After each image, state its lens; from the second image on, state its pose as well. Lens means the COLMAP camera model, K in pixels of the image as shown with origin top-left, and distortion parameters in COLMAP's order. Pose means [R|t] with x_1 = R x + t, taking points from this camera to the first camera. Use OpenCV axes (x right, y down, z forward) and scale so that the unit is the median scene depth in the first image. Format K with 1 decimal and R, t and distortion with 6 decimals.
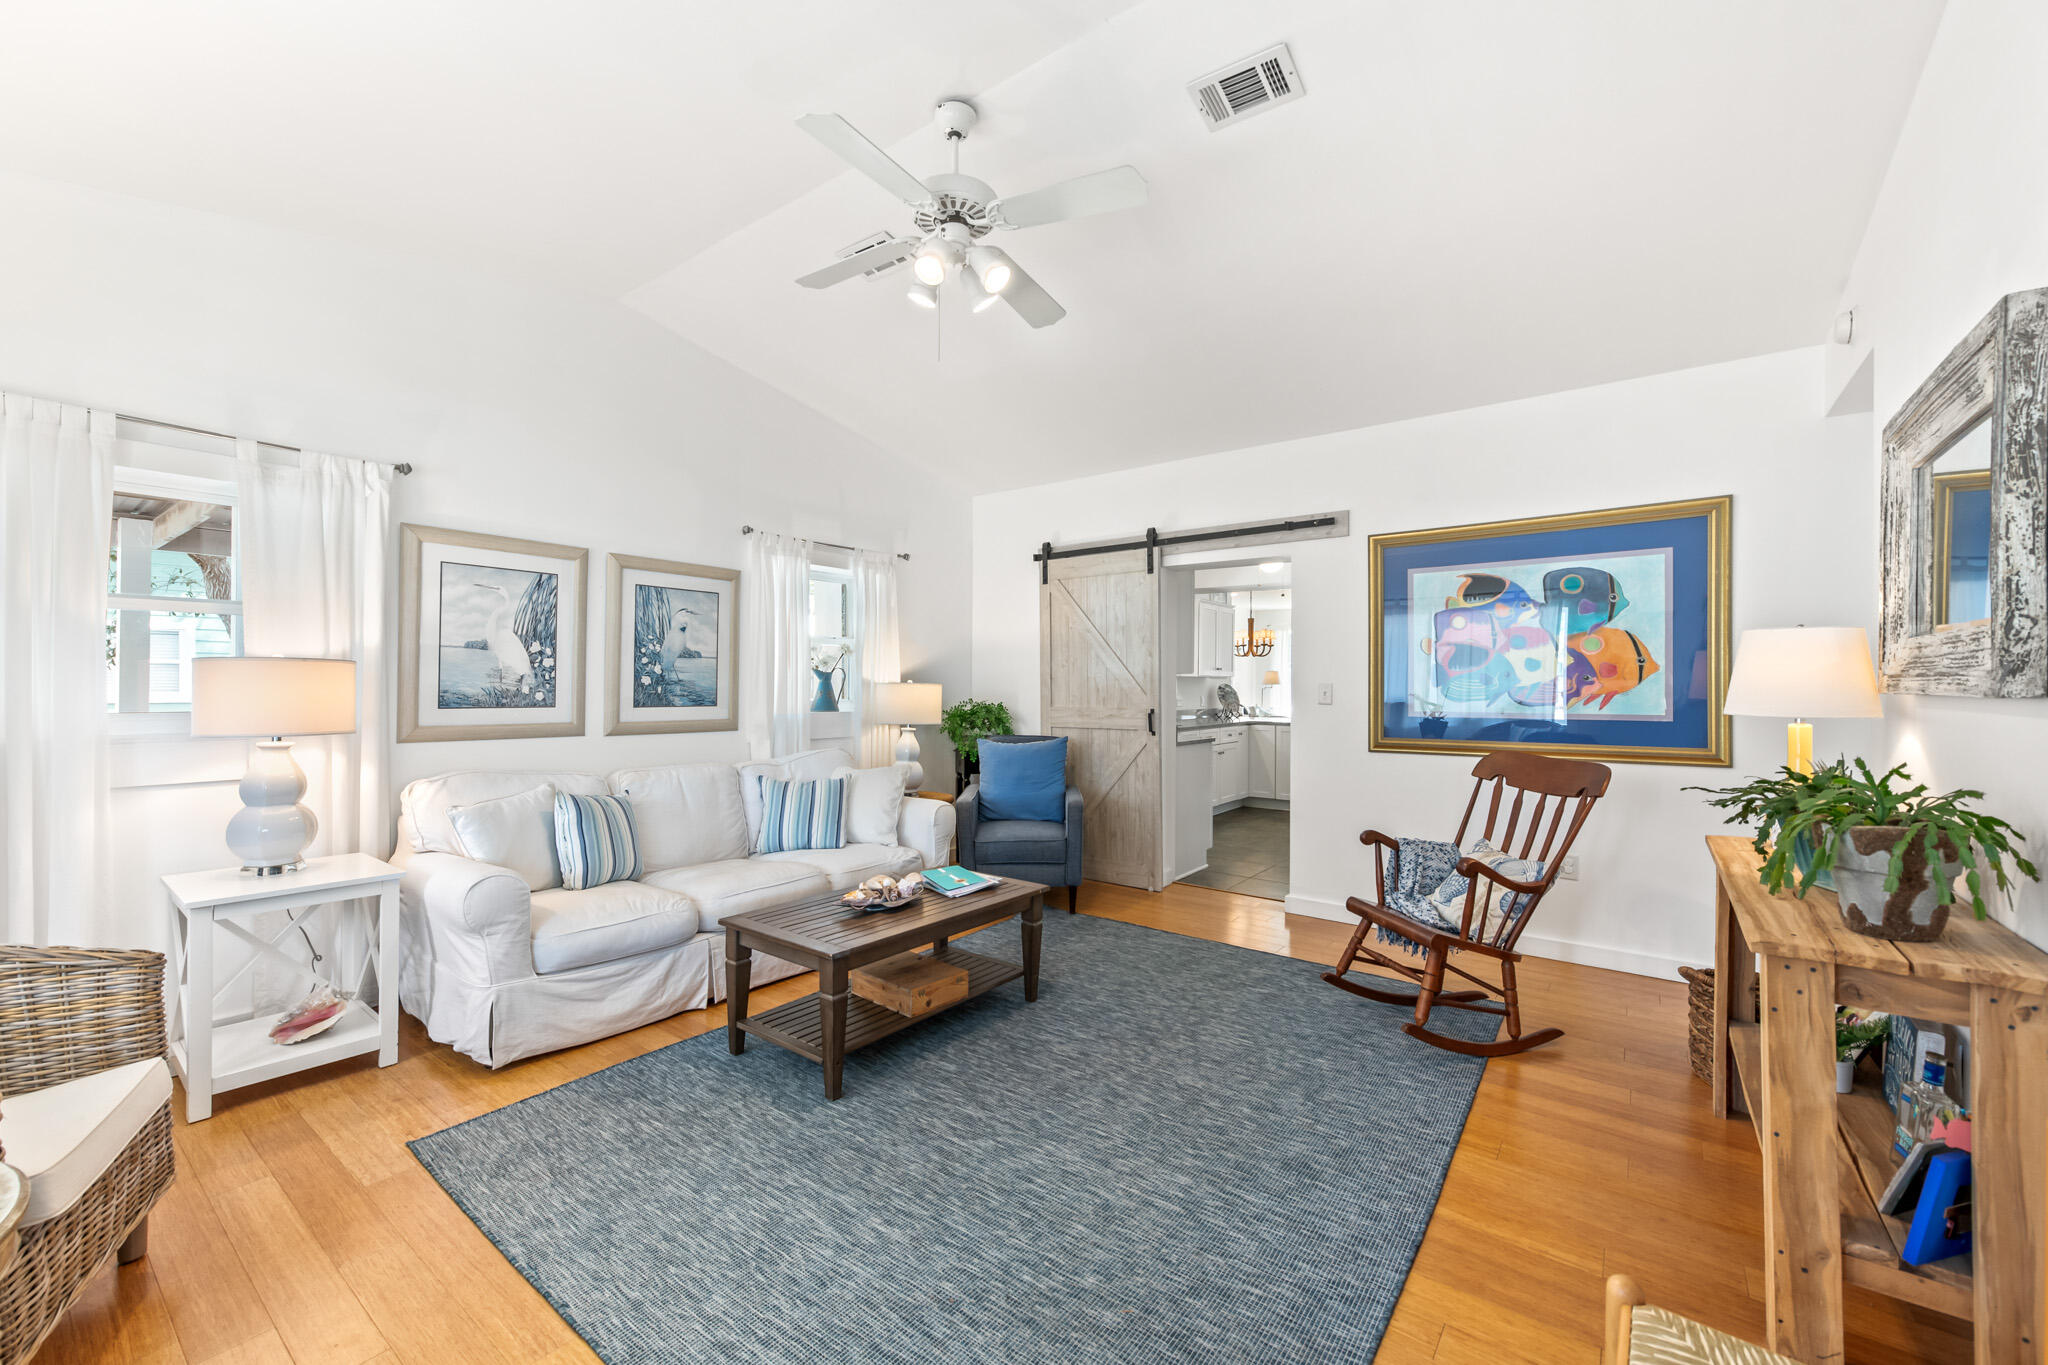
lens RADIAL K [[814.1, 0, 1026.3], [0, 814.1, 679.8], [0, 0, 1]] dist [0.005909, -0.000021]
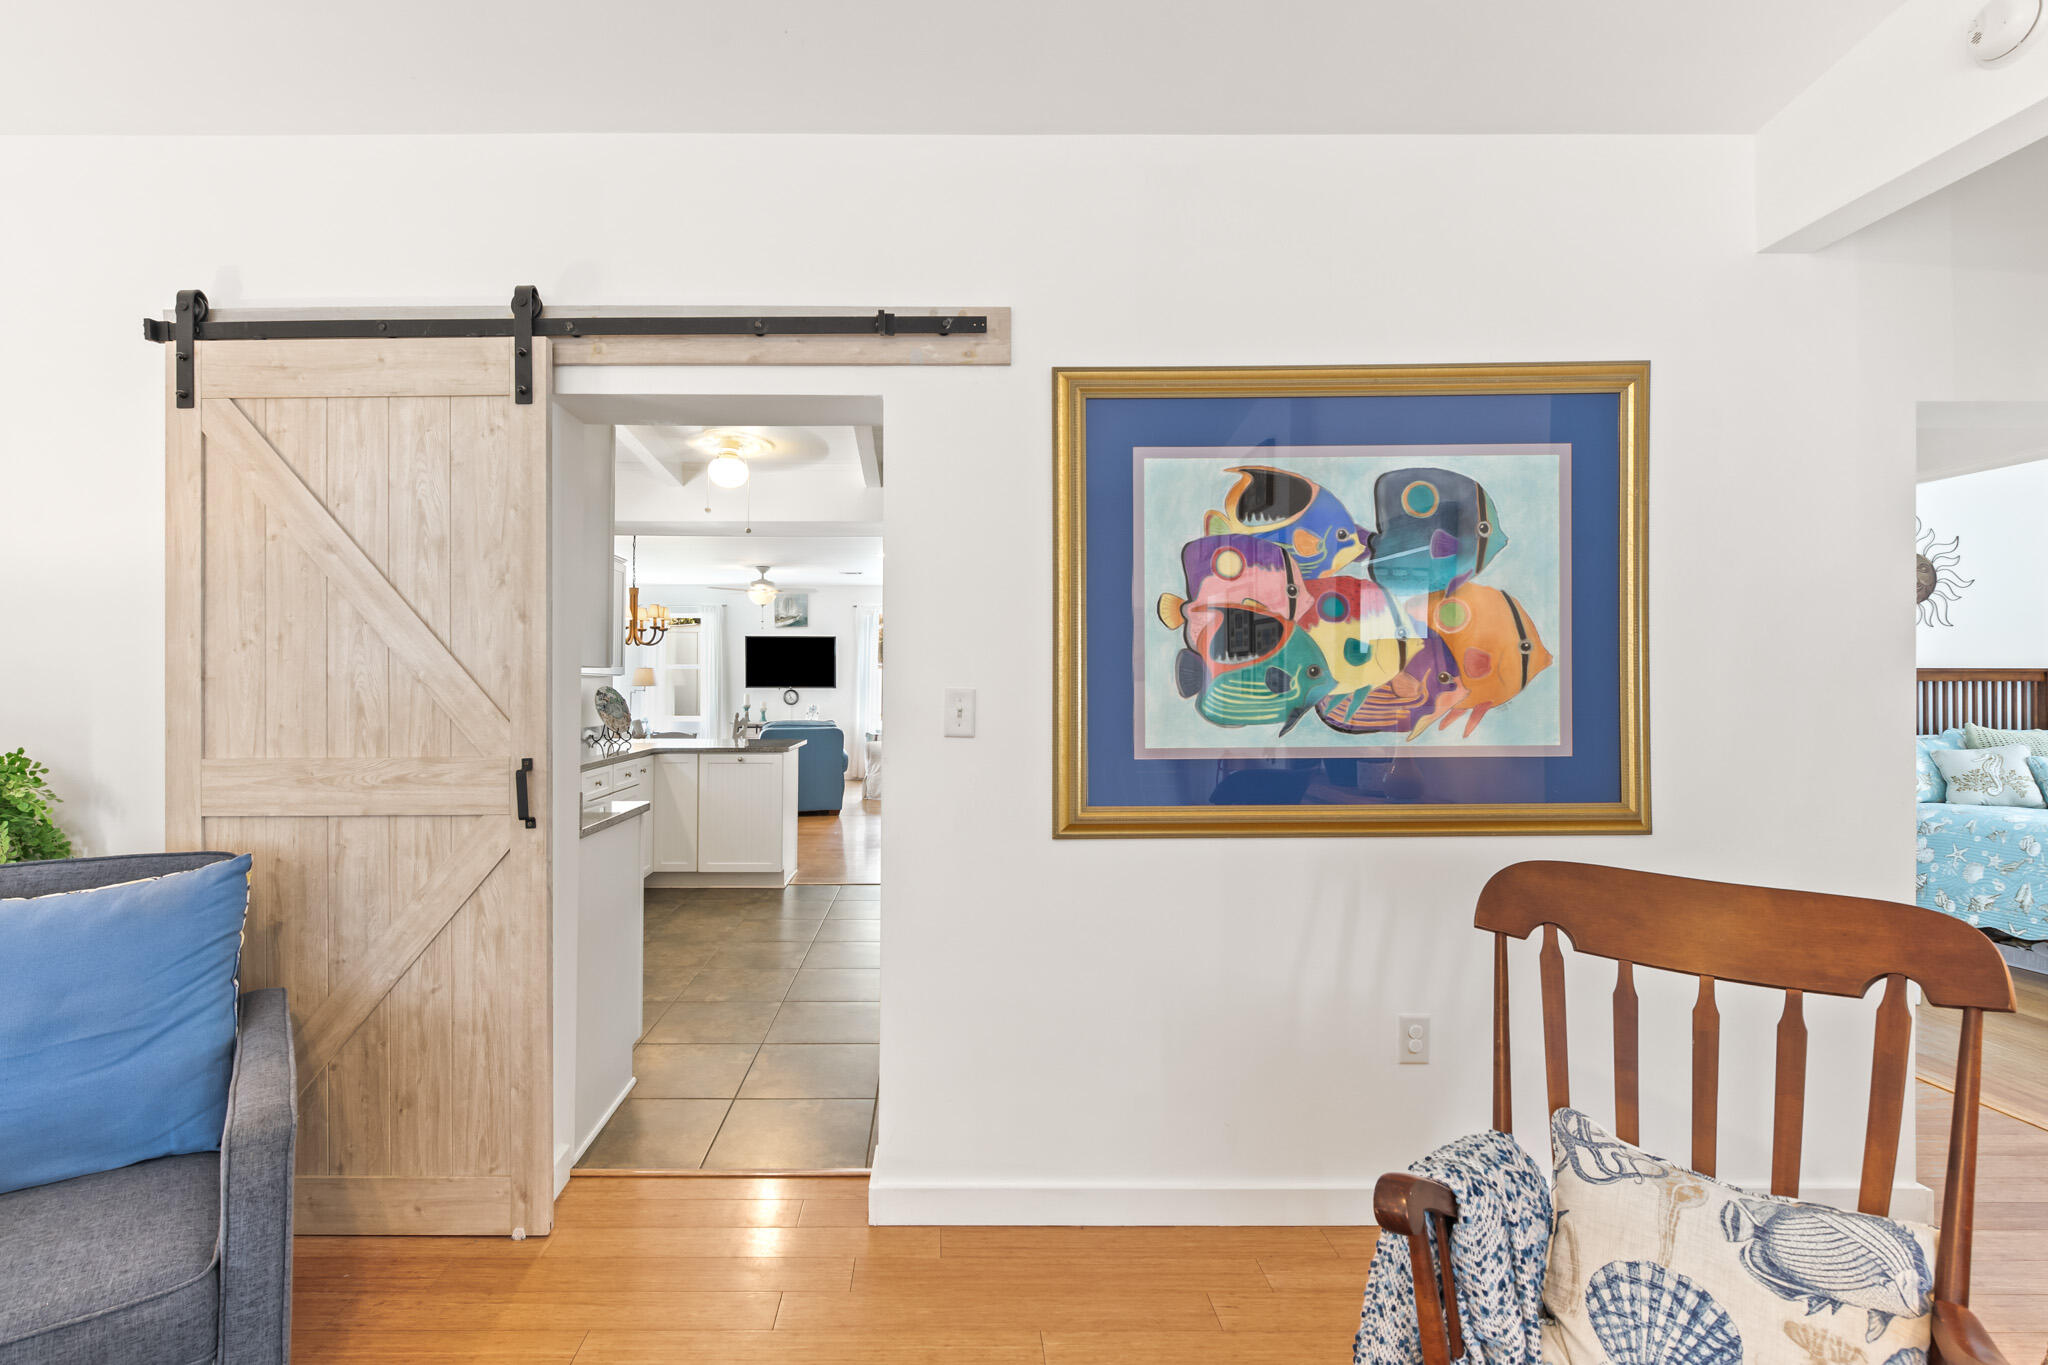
lens RADIAL K [[874.8, 0, 915.8], [0, 874.8, 667.4], [0, 0, 1]] dist [-0.001111, -0.001986]
pose [[0.798287, 0.007668, 0.602228, 0.053562], [0.000726, 0.999906, -0.013693, -0.001206], [-0.602276, 0.011368, 0.798207, 0.565457]]
